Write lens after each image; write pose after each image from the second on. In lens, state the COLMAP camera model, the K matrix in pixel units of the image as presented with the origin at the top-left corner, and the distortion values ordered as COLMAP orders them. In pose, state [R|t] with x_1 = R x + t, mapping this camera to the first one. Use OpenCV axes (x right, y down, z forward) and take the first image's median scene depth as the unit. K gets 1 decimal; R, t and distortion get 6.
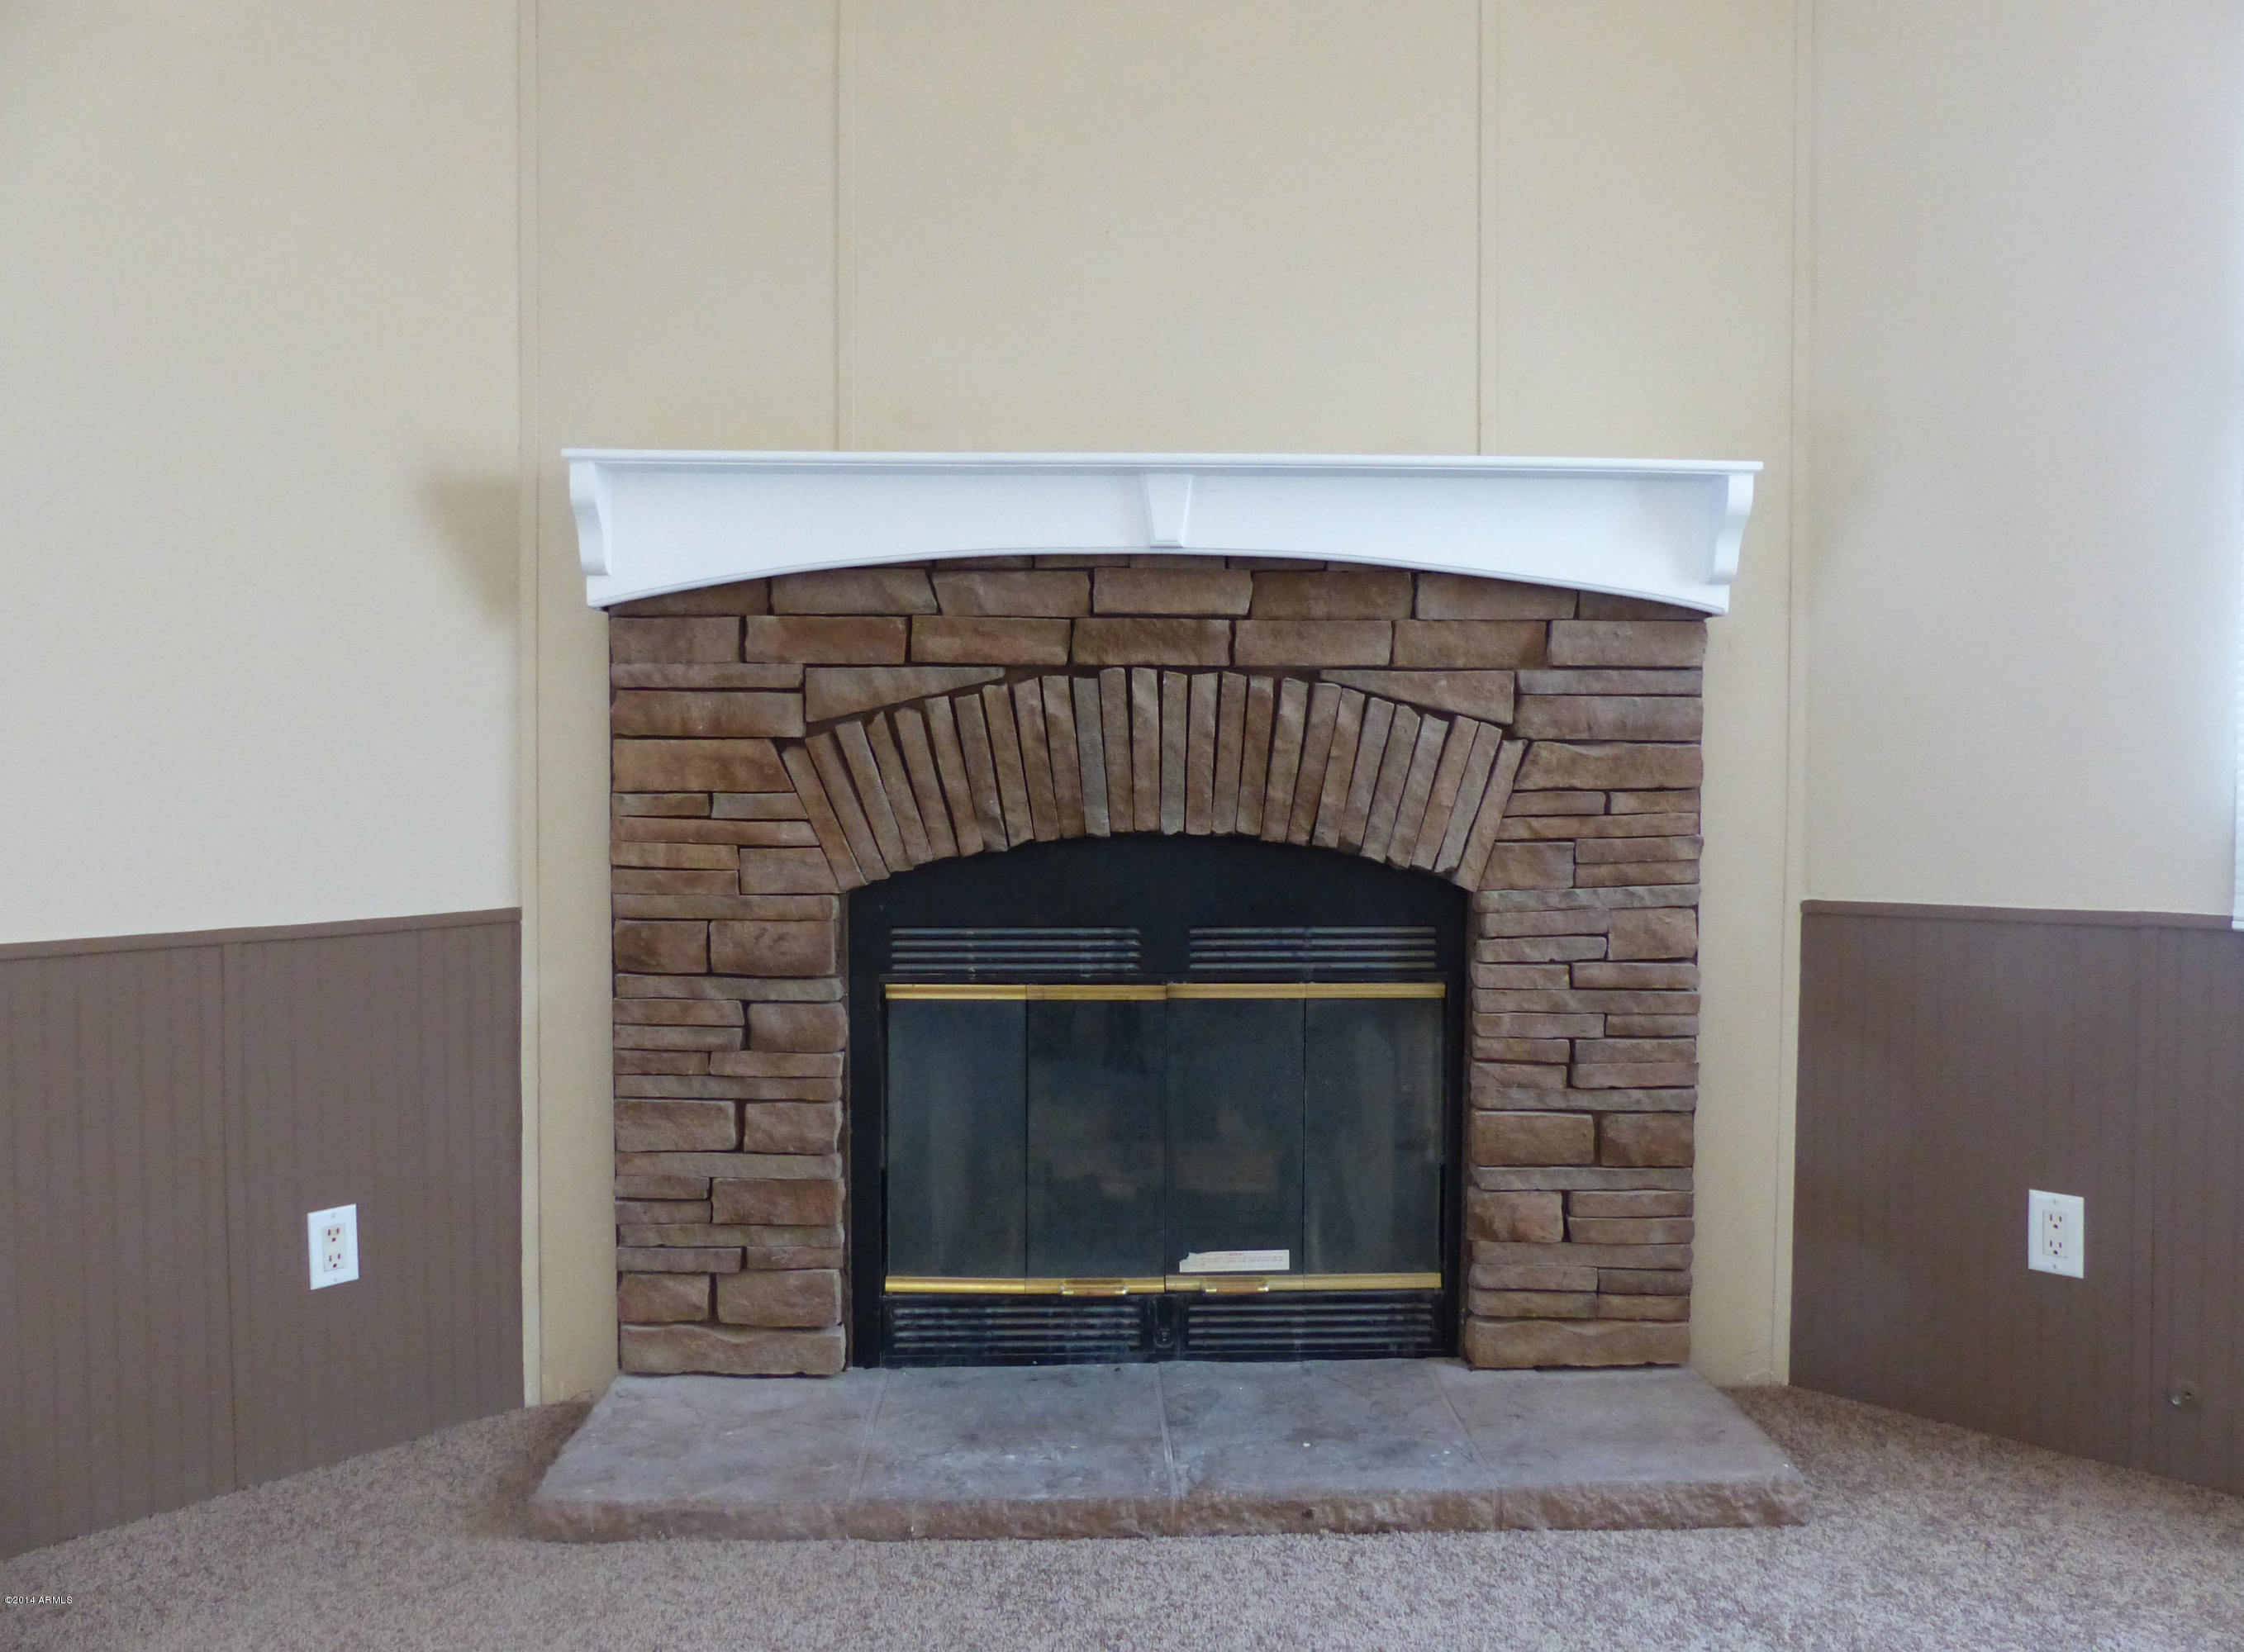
lens RADIAL K [[1721.9, 0, 1126.8], [0, 1721.9, 827.2], [0, 0, 1]] dist [-0.032256, -0.003125]
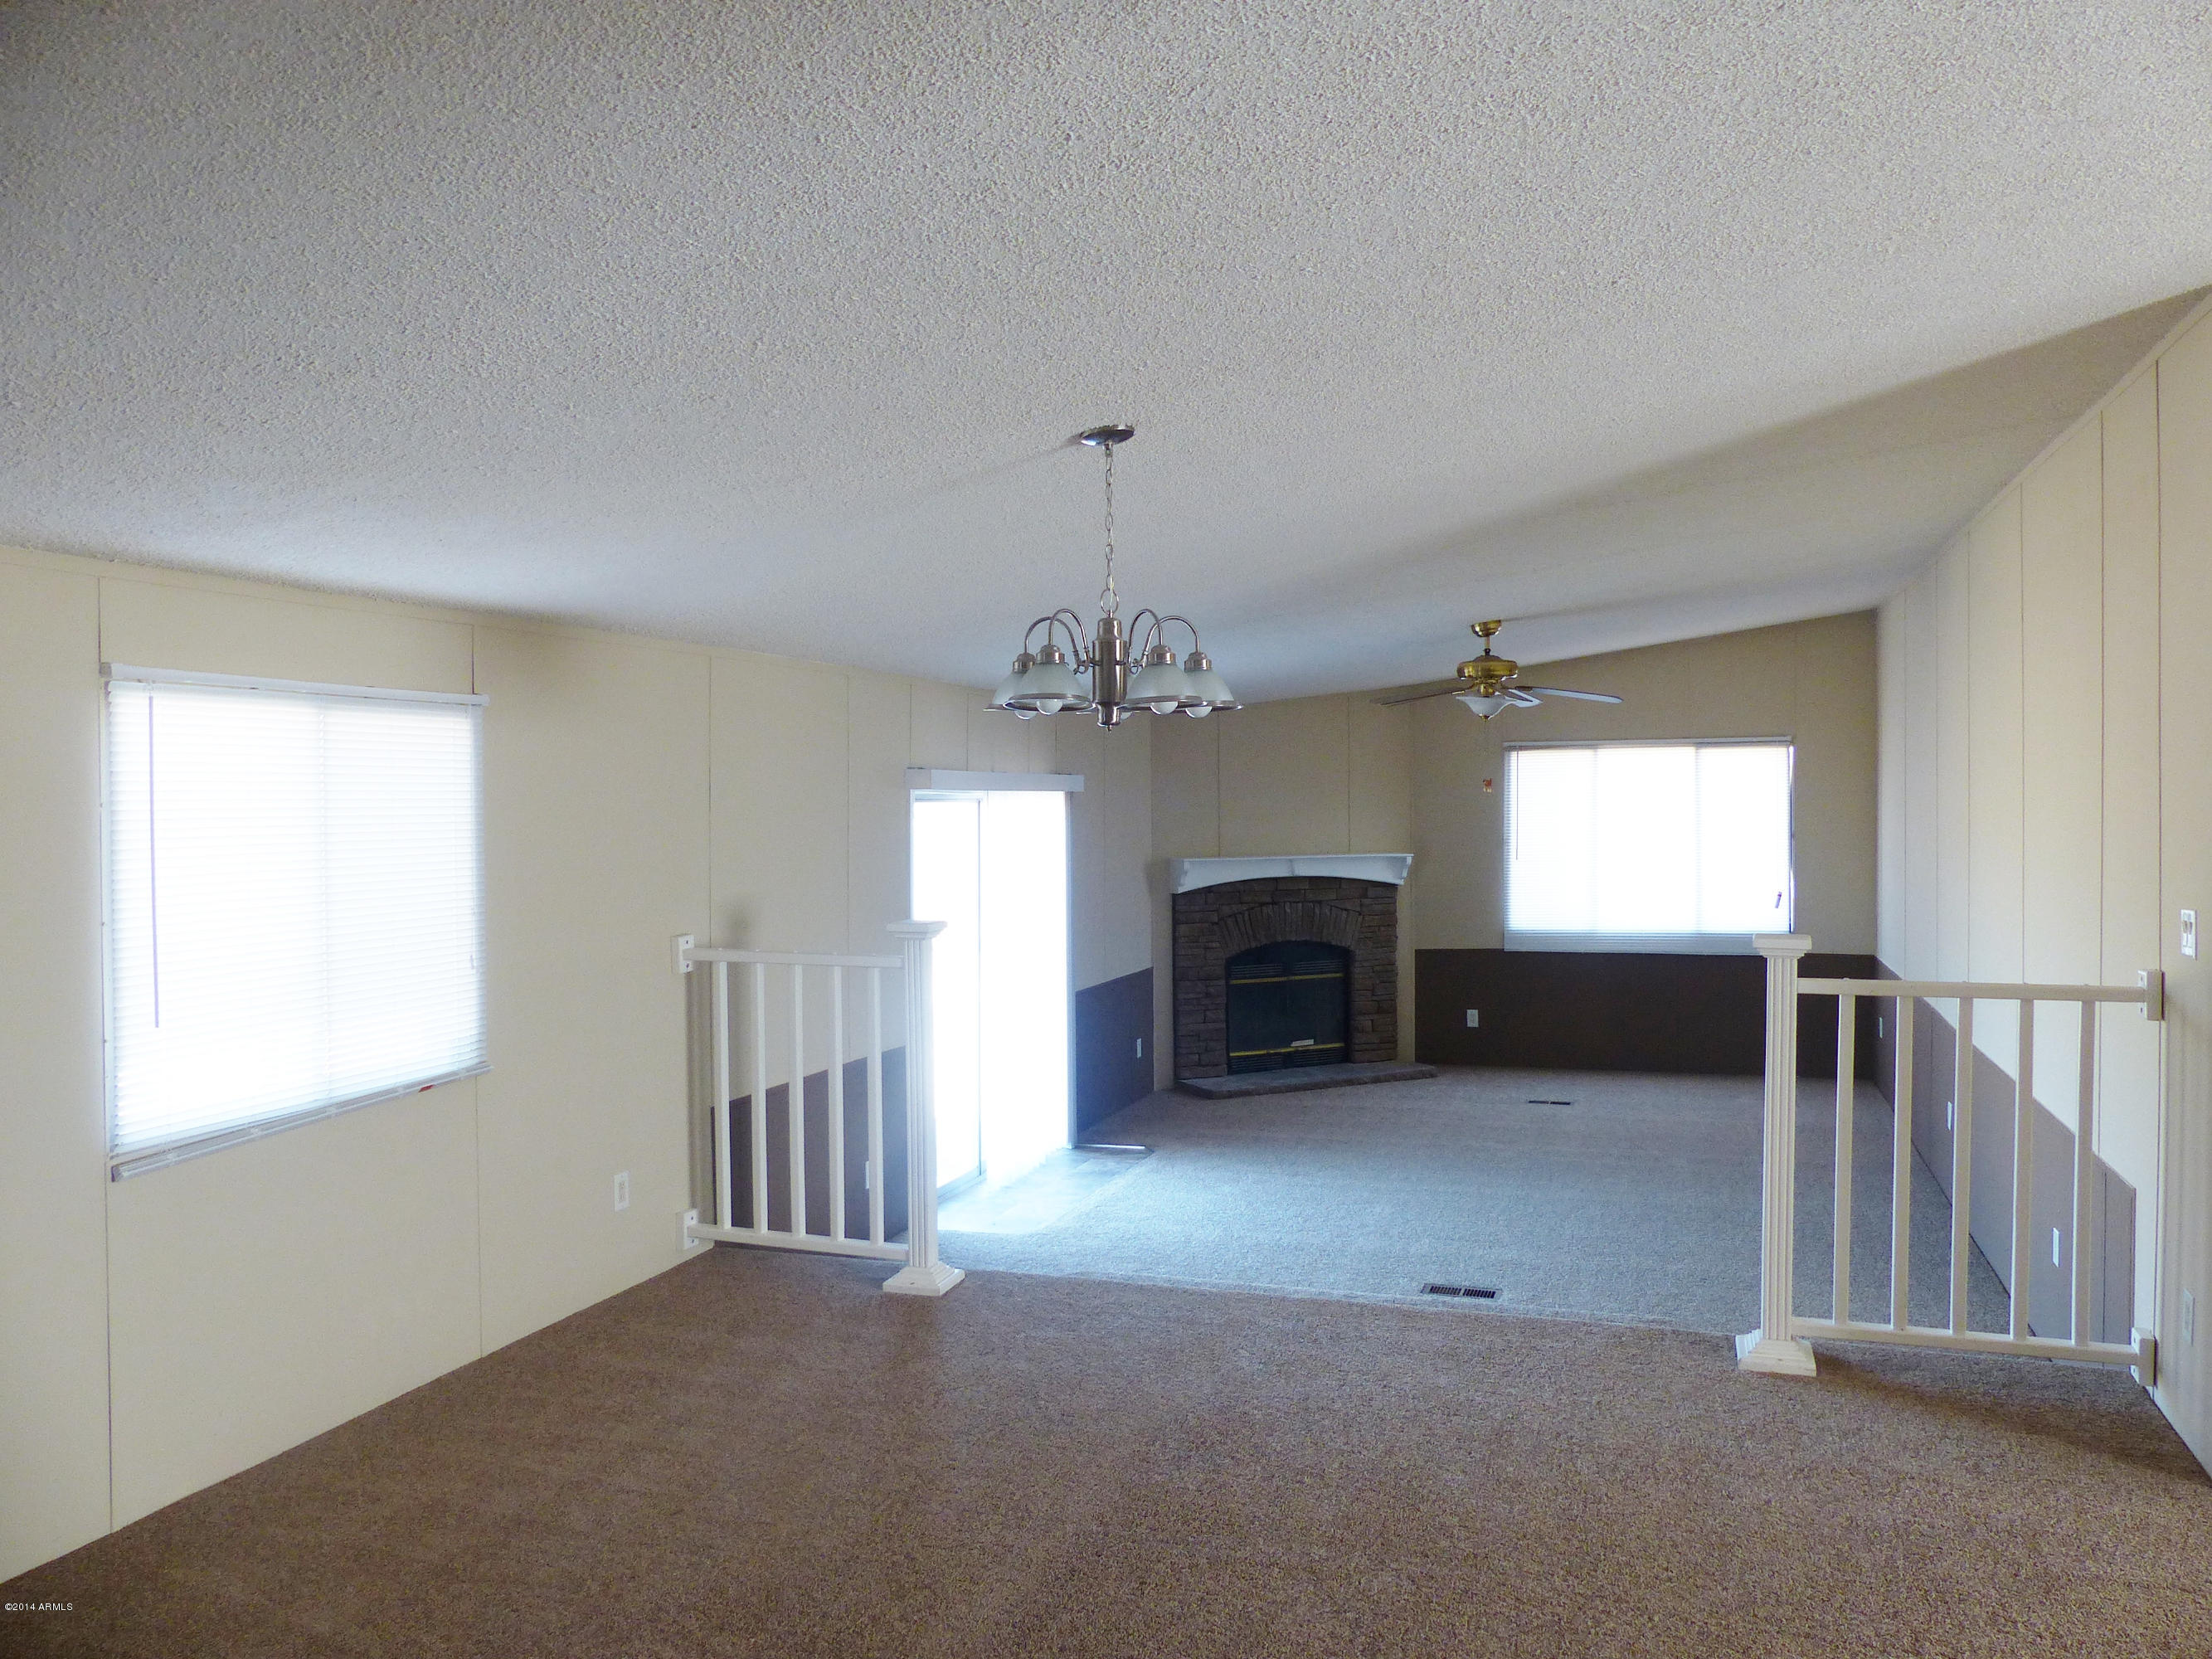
lens RADIAL K [[1697.6, 0, 1103.8], [0, 1697.6, 828.8], [0, 0, 1]] dist [-0.032256, -0.003125]
pose [[0.910003, -0.019828, 0.414127, -2.137590], [0.033400, 0.999115, -0.025557, -0.181773], [-0.413254, 0.037089, 0.909860, -2.642202]]
